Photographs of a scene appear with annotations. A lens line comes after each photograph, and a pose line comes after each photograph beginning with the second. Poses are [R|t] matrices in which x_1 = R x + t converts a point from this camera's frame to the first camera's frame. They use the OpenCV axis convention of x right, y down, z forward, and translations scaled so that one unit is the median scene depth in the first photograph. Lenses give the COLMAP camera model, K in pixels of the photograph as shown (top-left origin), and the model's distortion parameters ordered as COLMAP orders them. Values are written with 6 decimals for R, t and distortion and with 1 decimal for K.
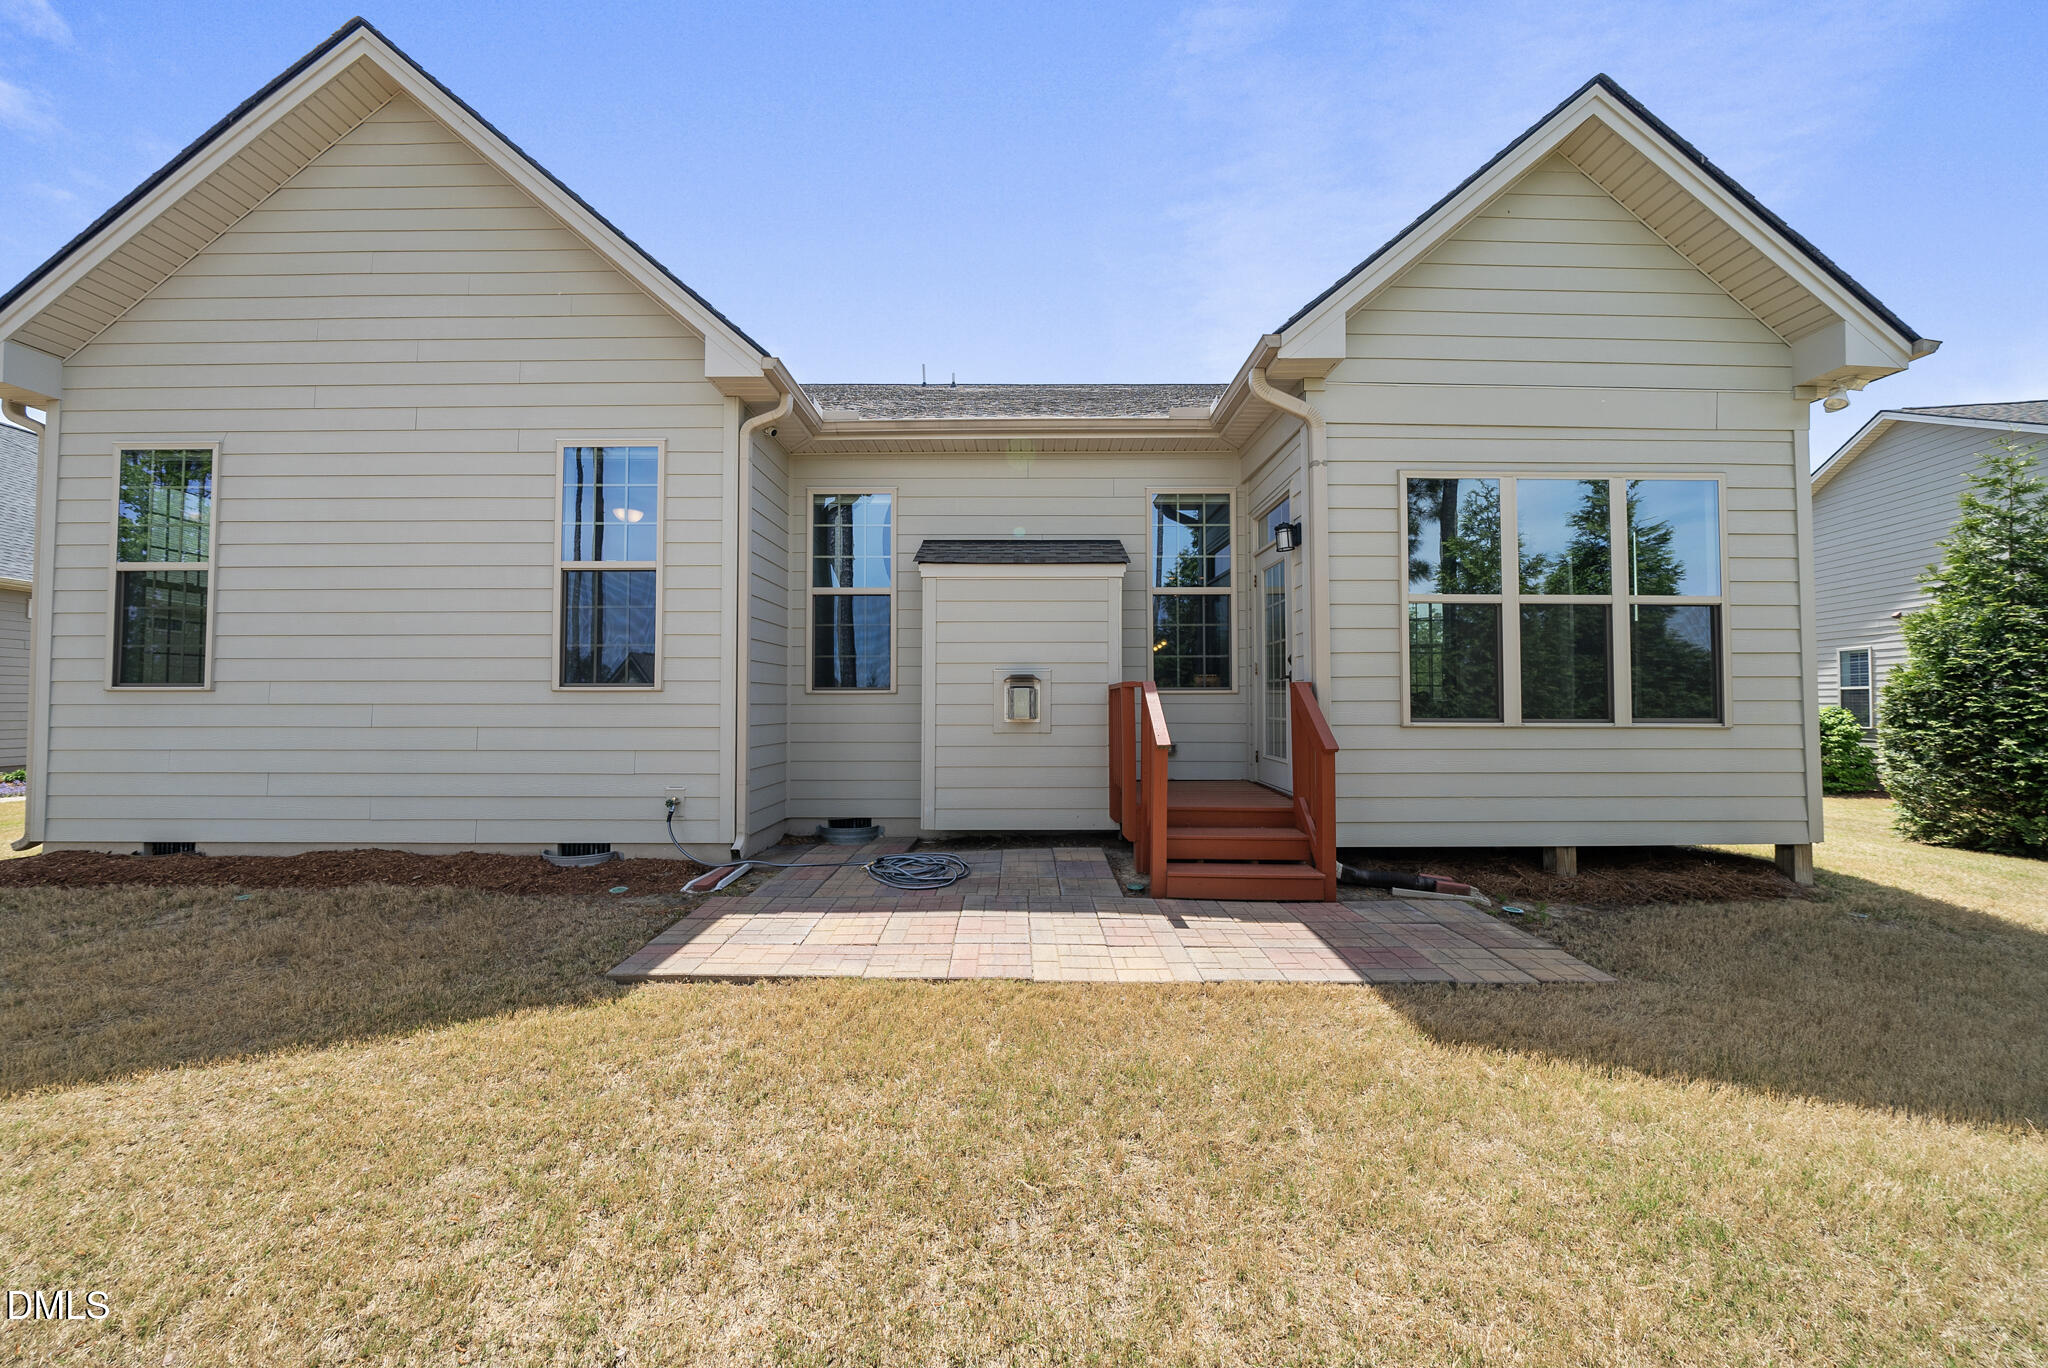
lens RADIAL K [[711.1, 0, 1020.9], [0, 711.1, 677.4], [0, 0, 1]] dist [-0.002919, -0.000211]
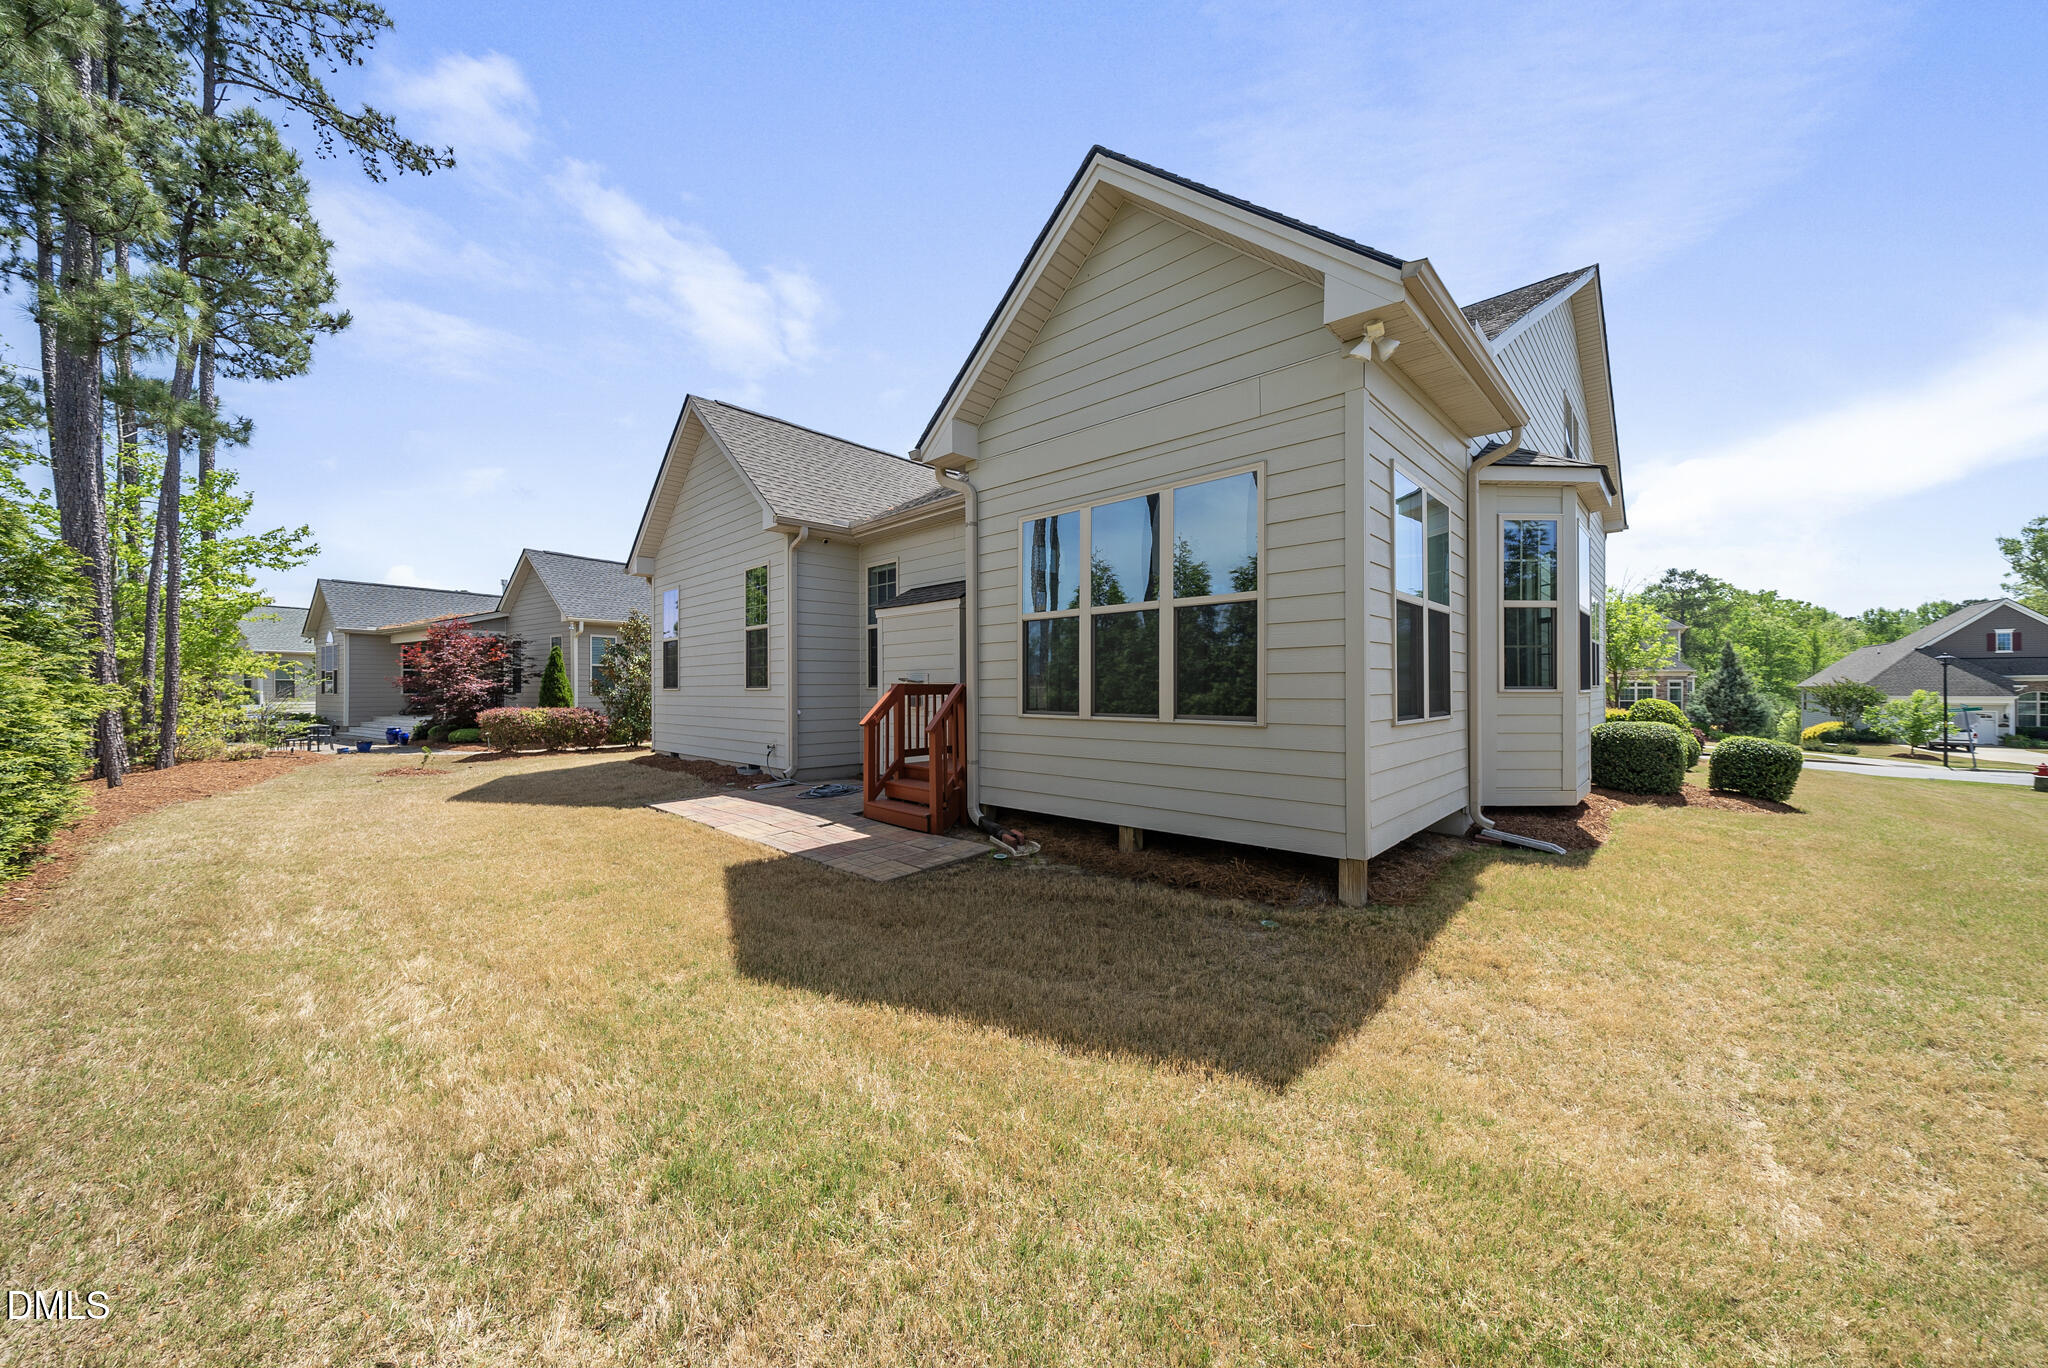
lens RADIAL K [[711.1, 0, 1016.6], [0, 711.1, 686.7], [0, 0, 1]] dist [-0.002919, -0.000211]
pose [[0.720537, -0.004264, -0.693403, 1.217022], [0.021241, 0.999648, 0.015924, -0.005737], [0.693091, -0.026203, 0.720374, 0.055300]]
